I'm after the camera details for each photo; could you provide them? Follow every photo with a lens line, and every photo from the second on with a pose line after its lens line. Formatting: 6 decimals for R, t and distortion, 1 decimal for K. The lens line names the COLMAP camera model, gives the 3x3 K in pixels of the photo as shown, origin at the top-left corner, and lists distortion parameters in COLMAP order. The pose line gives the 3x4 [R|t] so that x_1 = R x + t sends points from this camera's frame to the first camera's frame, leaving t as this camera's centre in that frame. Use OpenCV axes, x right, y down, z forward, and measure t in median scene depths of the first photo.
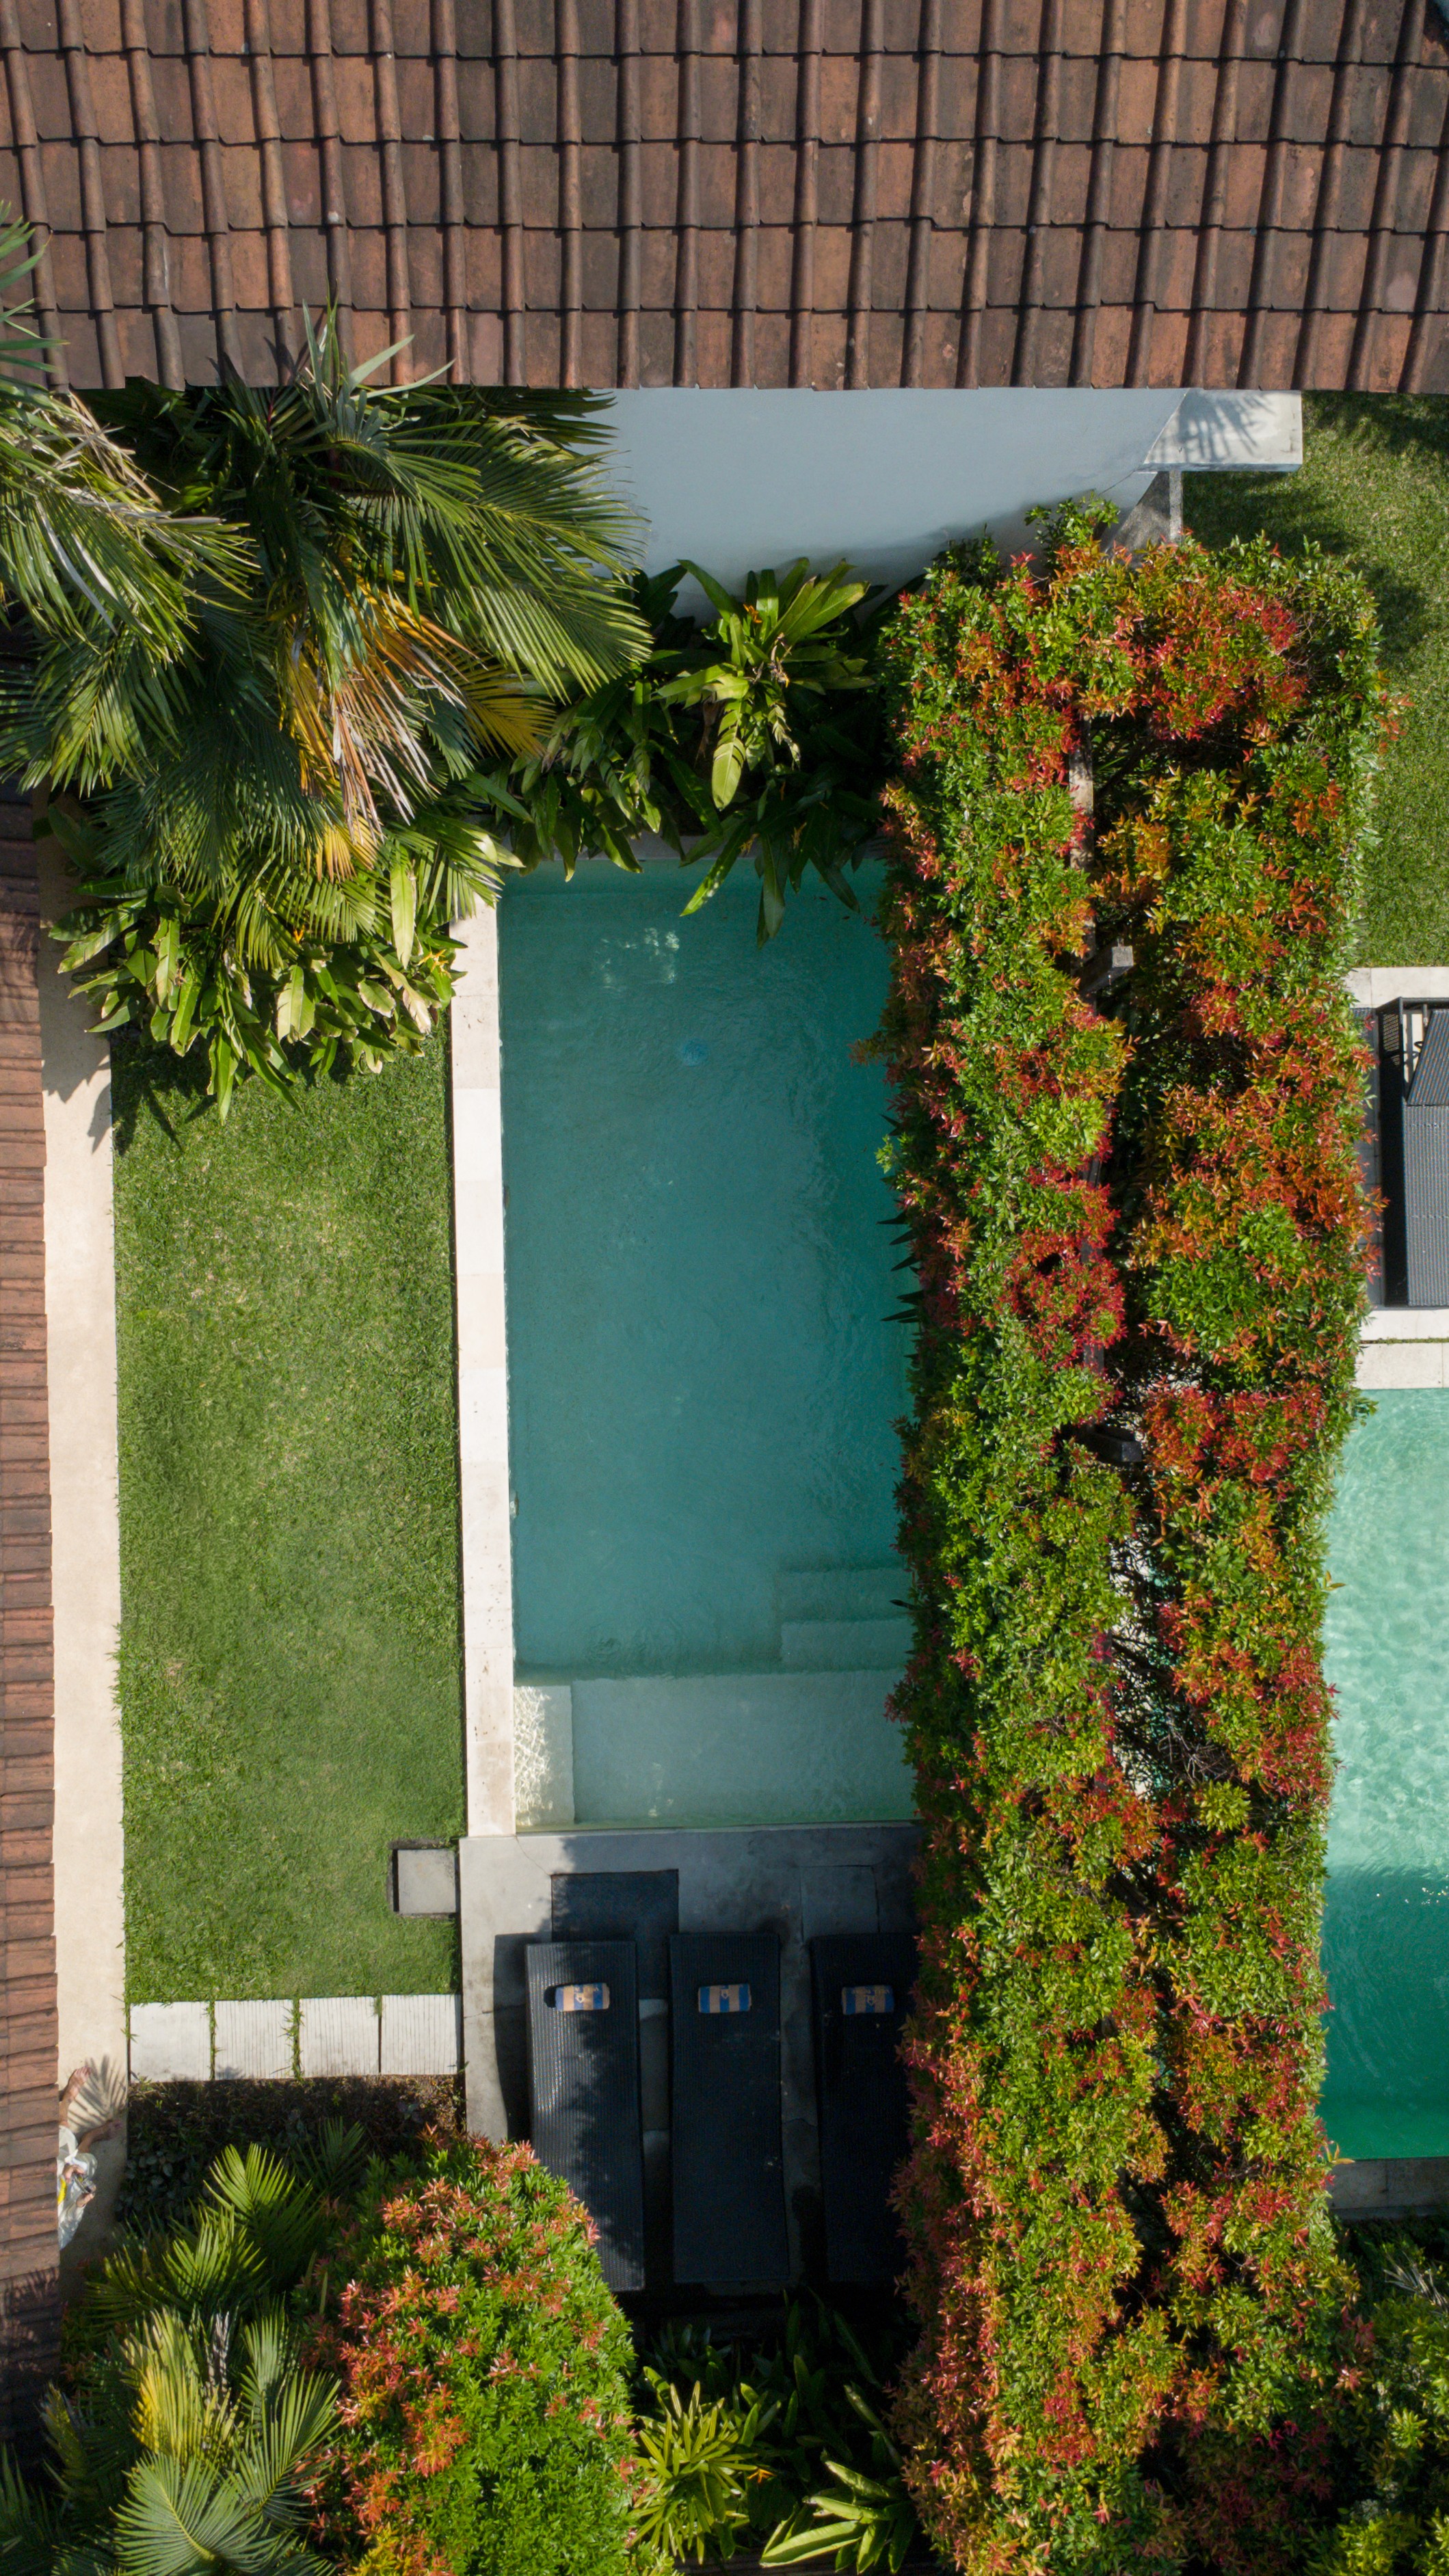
lens RADIAL K [[1767.9, 0, 714.9], [0, 1767.9, 1293.1], [0, 0, 1]] dist [0.010960, -0.018425]
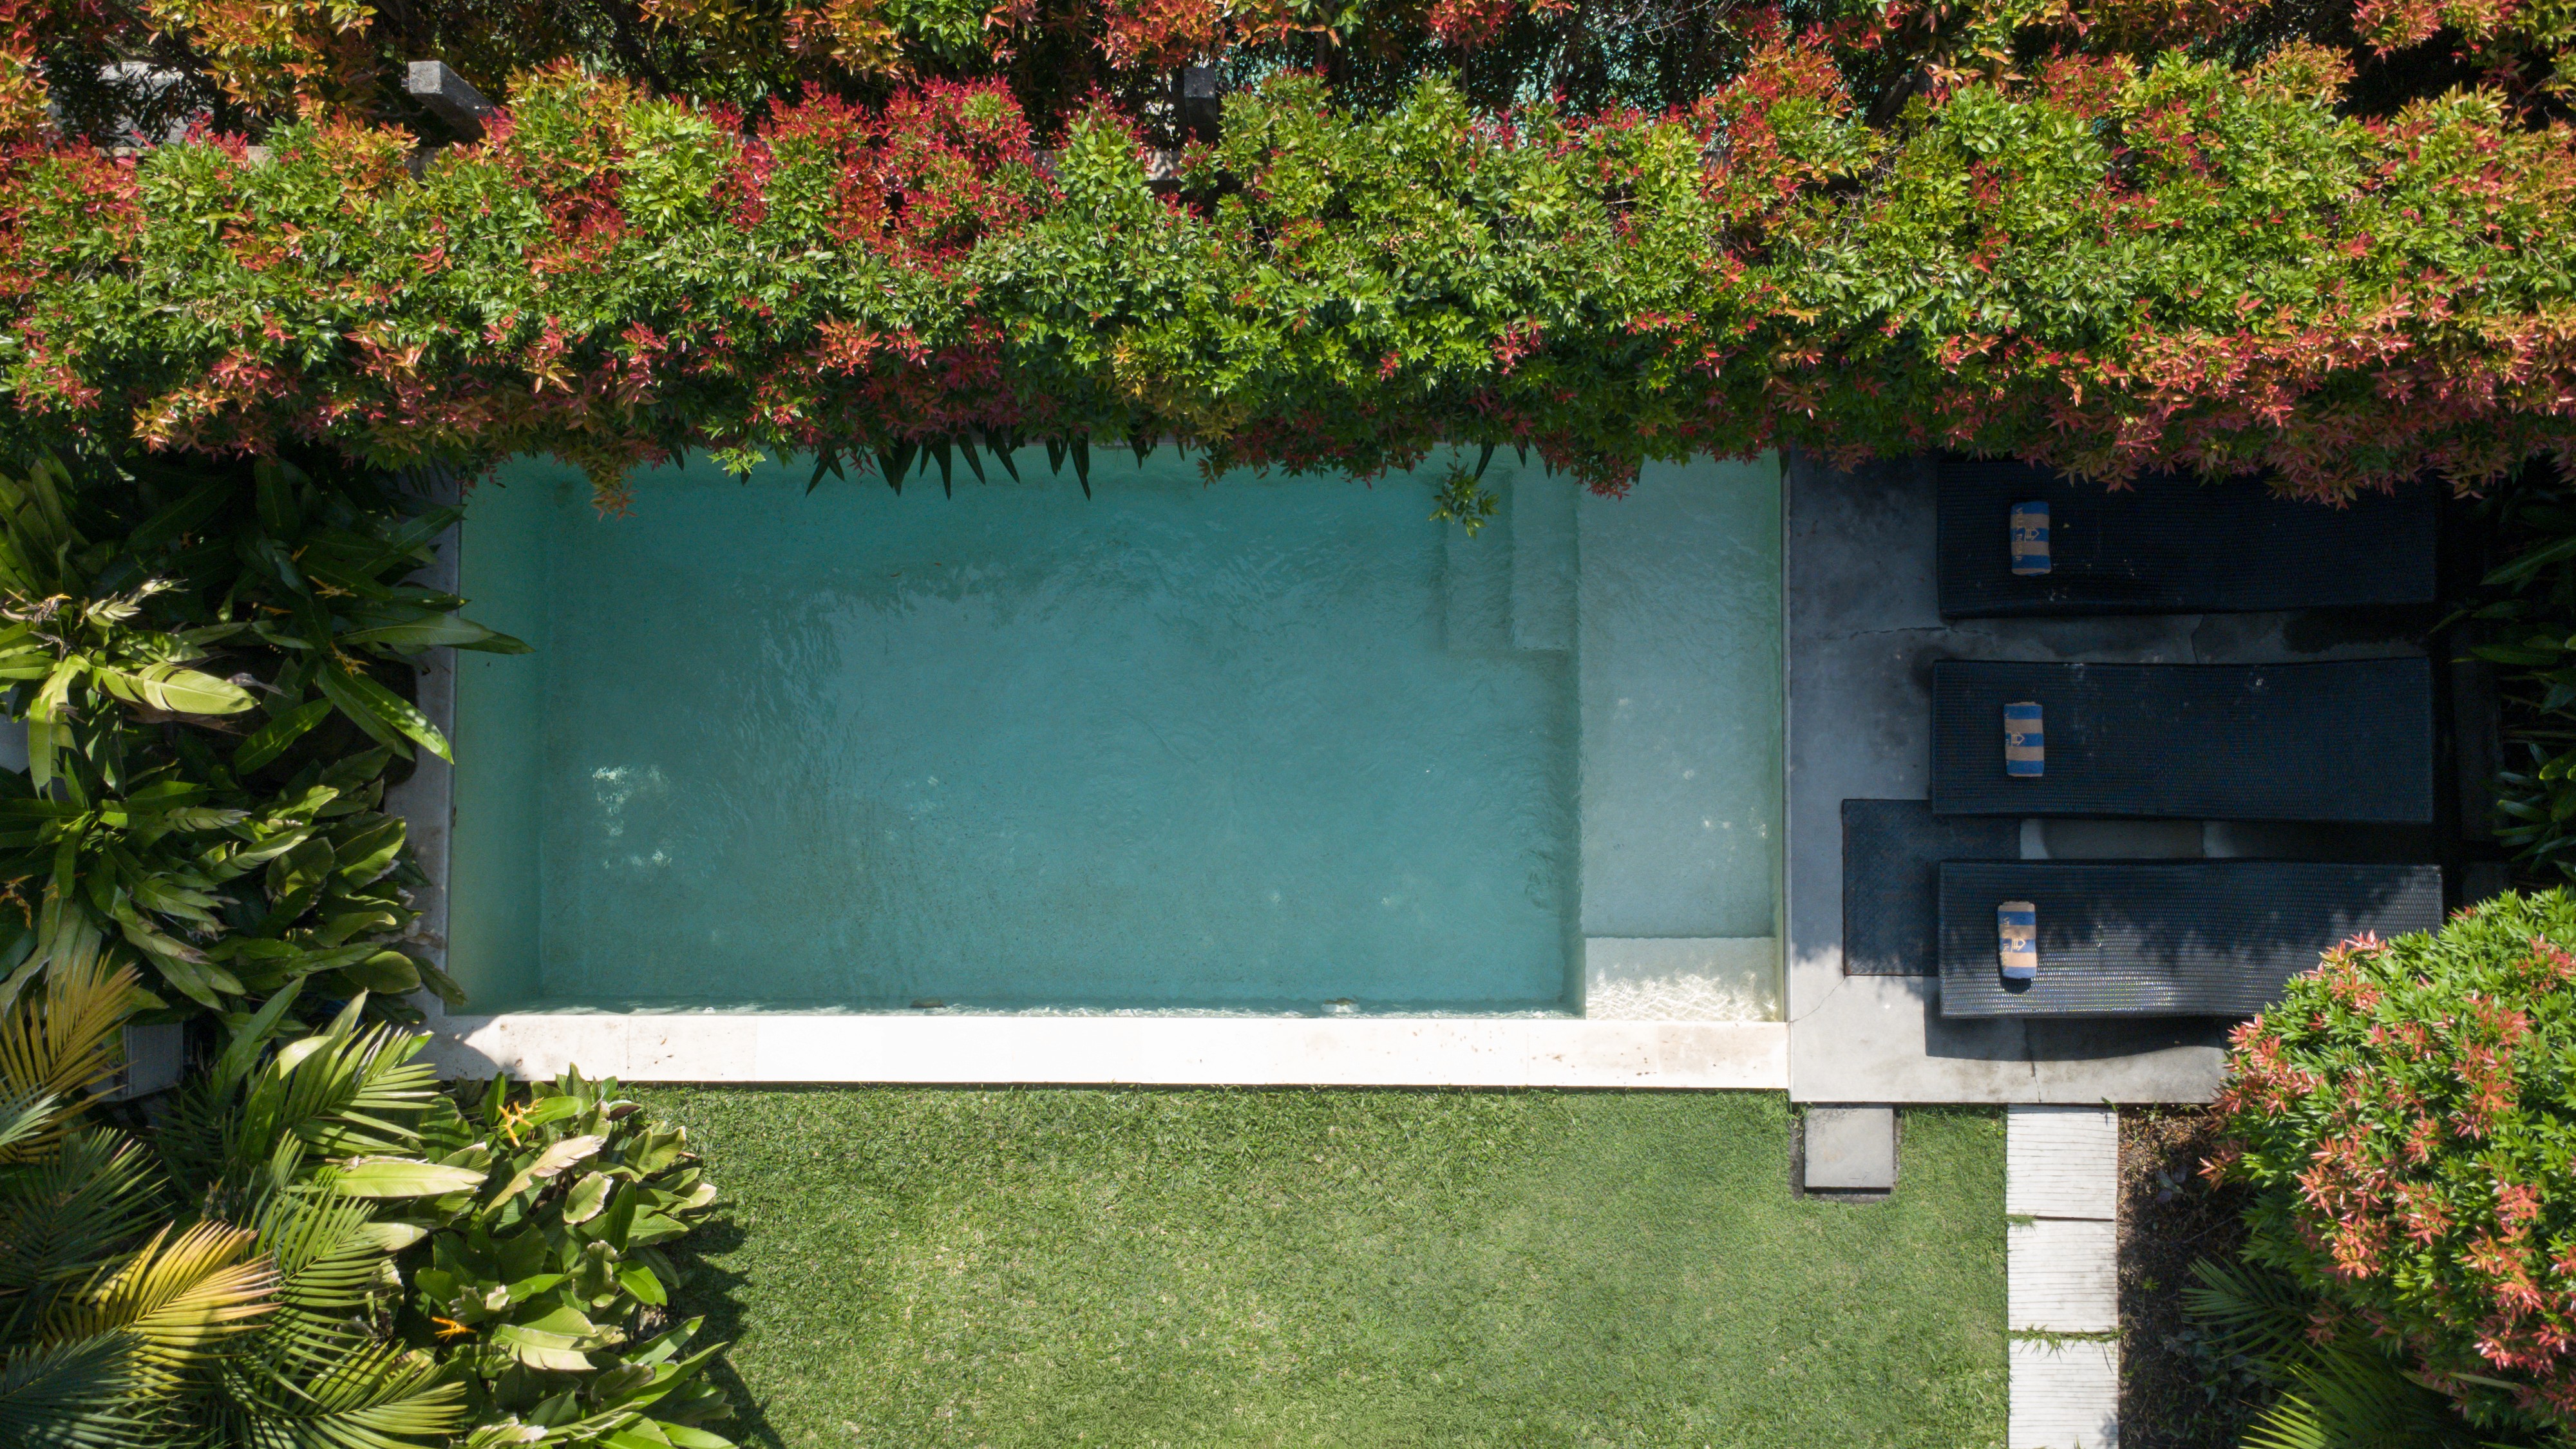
lens RADIAL K [[1767.7, 0, 1272.6], [0, 1767.7, 711.2], [0, 0, 1]] dist [0.010960, -0.018425]
pose [[0.025862, -0.999653, 0.005025, 0.006388], [0.999665, 0.025856, -0.001267, 0.116949], [0.001136, 0.005056, 0.999987, 0.346149]]
